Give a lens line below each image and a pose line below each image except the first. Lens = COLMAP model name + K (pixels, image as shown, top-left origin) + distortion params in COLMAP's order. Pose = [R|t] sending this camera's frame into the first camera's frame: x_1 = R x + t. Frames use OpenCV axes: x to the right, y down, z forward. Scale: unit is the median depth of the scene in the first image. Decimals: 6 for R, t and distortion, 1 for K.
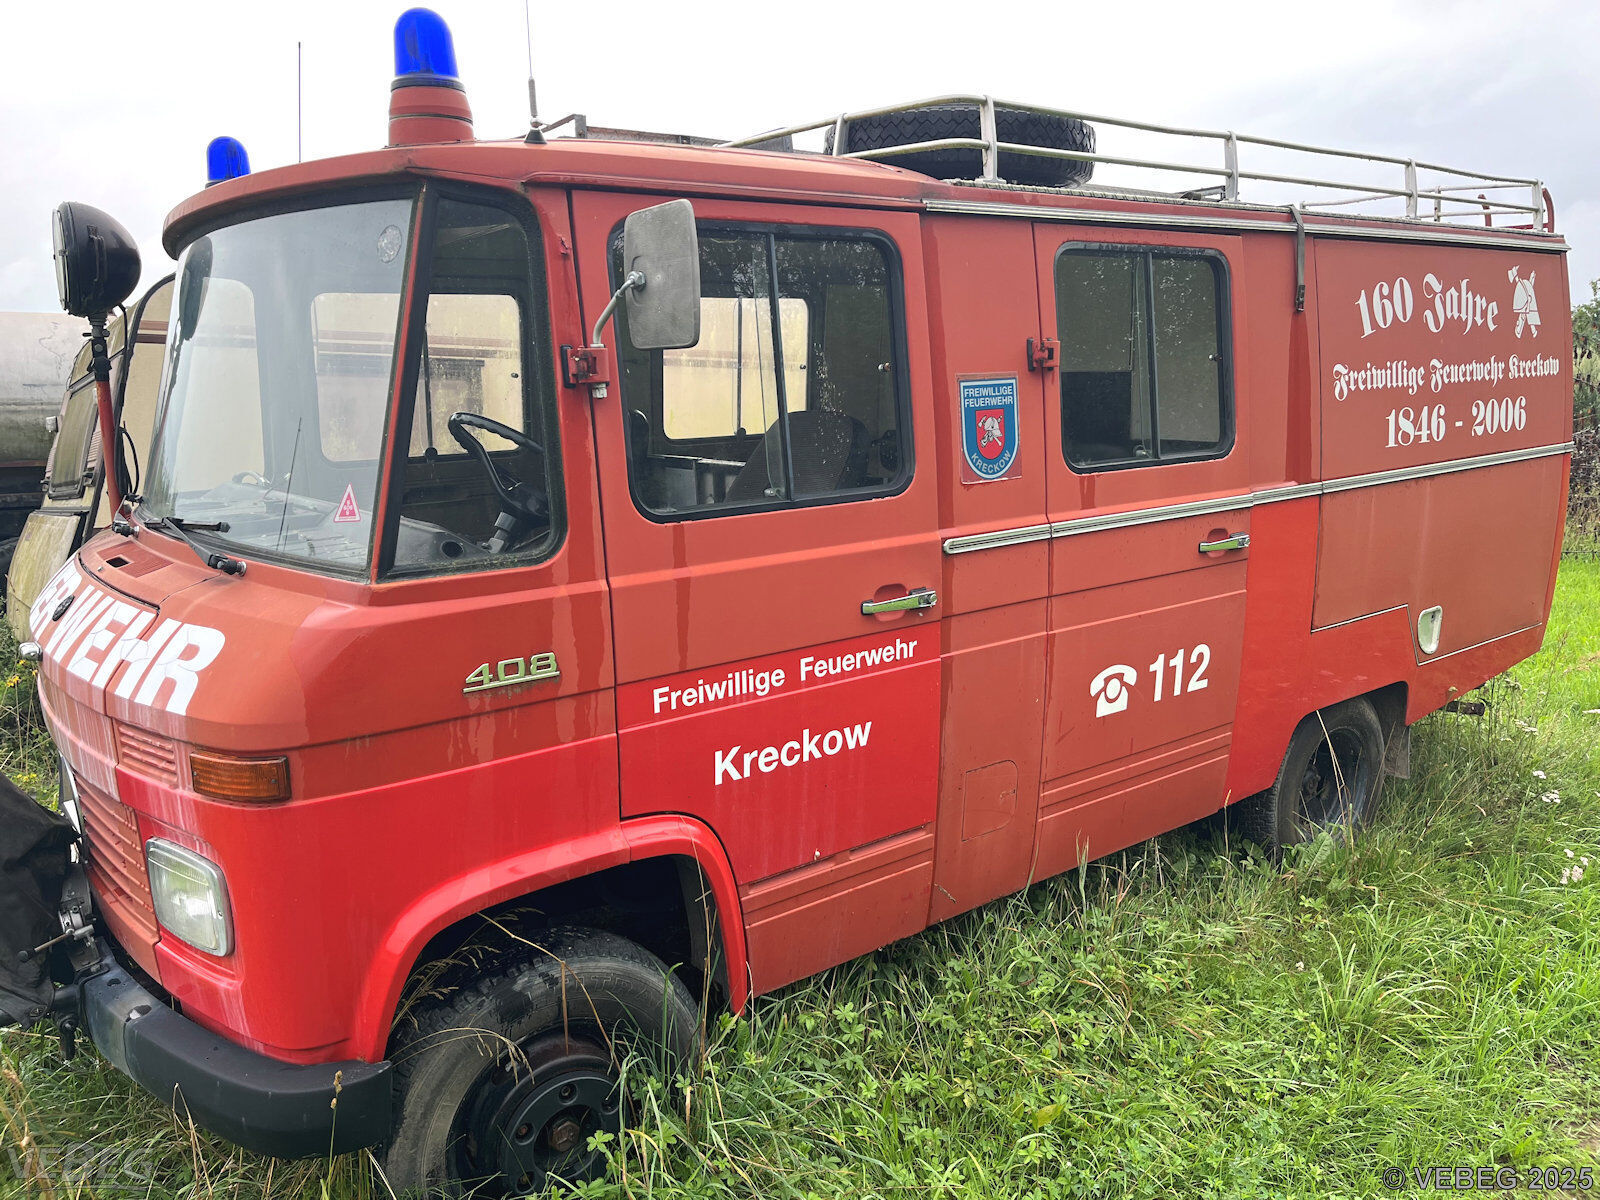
lens RADIAL K [[1237.5, 0, 797.9], [0, 1237.5, 614.7], [0, 0, 1]] dist [0.003322, -0.000182]
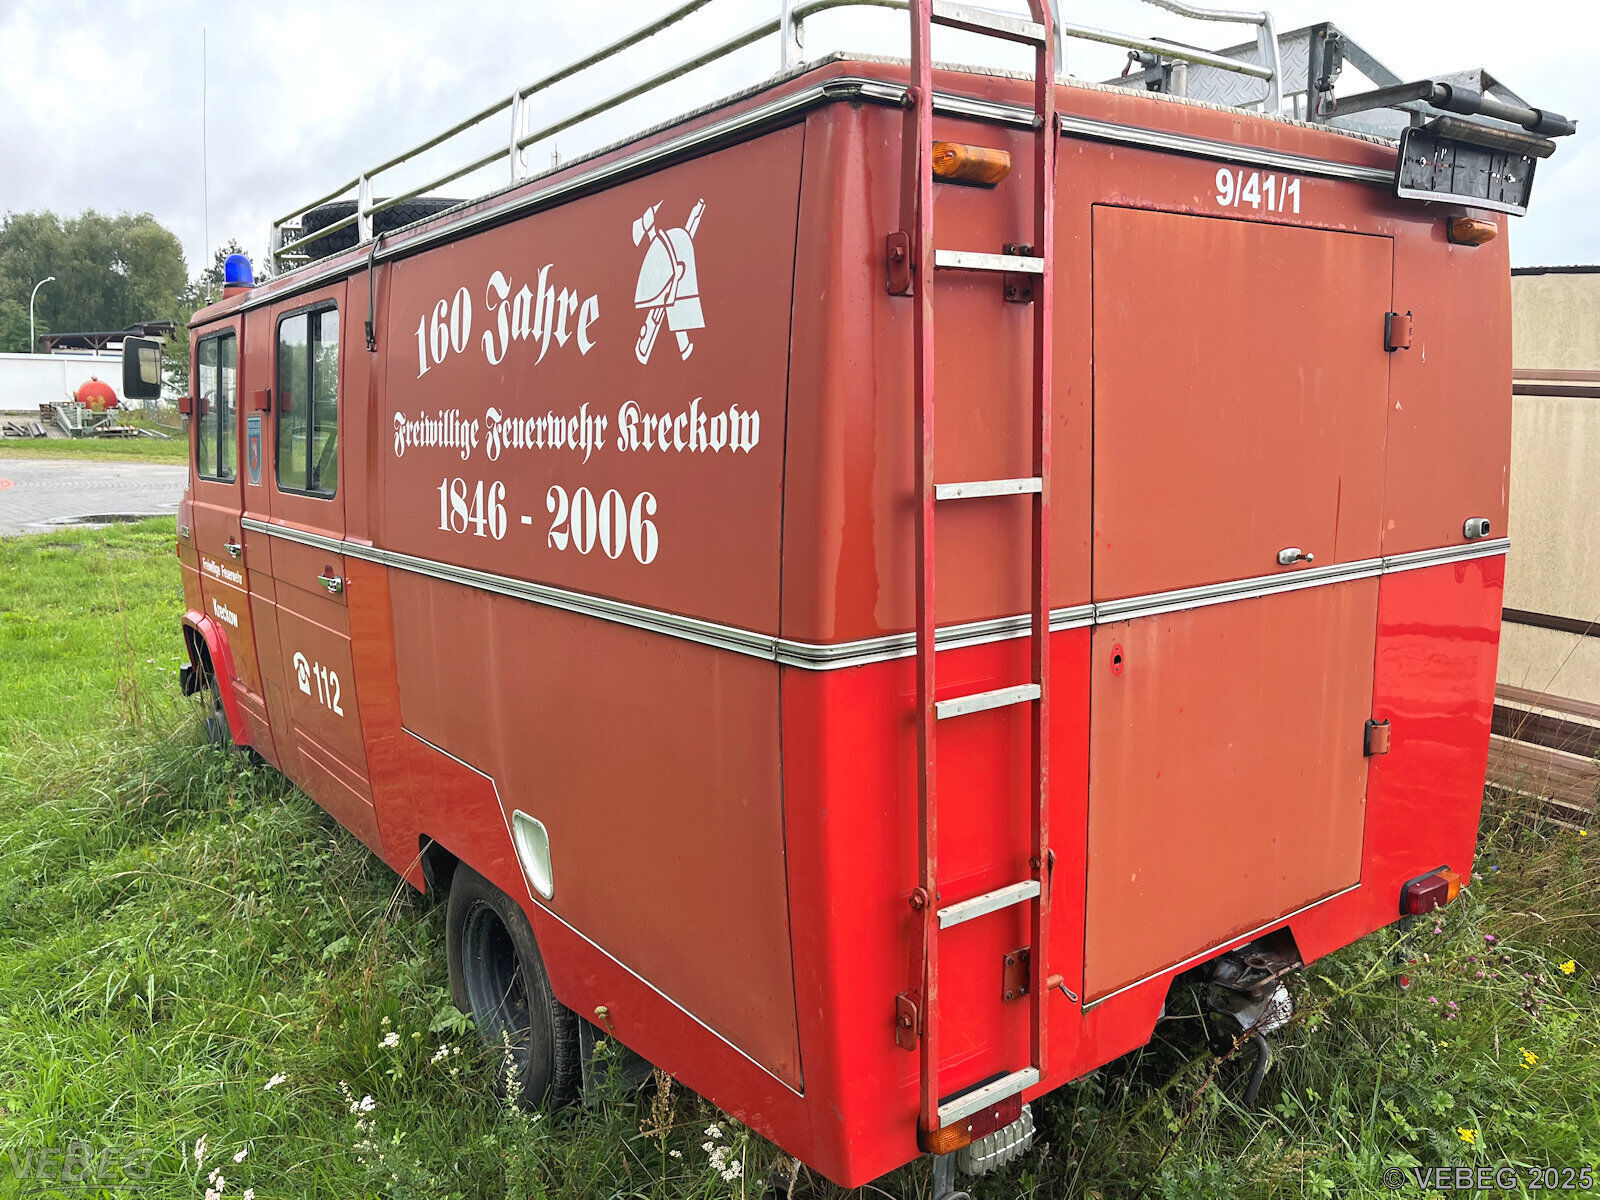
lens RADIAL K [[1237.5, 0, 797.9], [0, 1237.5, 584.4], [0, 0, 1]] dist [0.003322, -0.000182]
pose [[-0.031507, 0.186945, -0.981865, 1.109679], [-0.150861, 0.970209, 0.189567, -0.255211], [0.988053, 0.154098, -0.002366, 1.139340]]
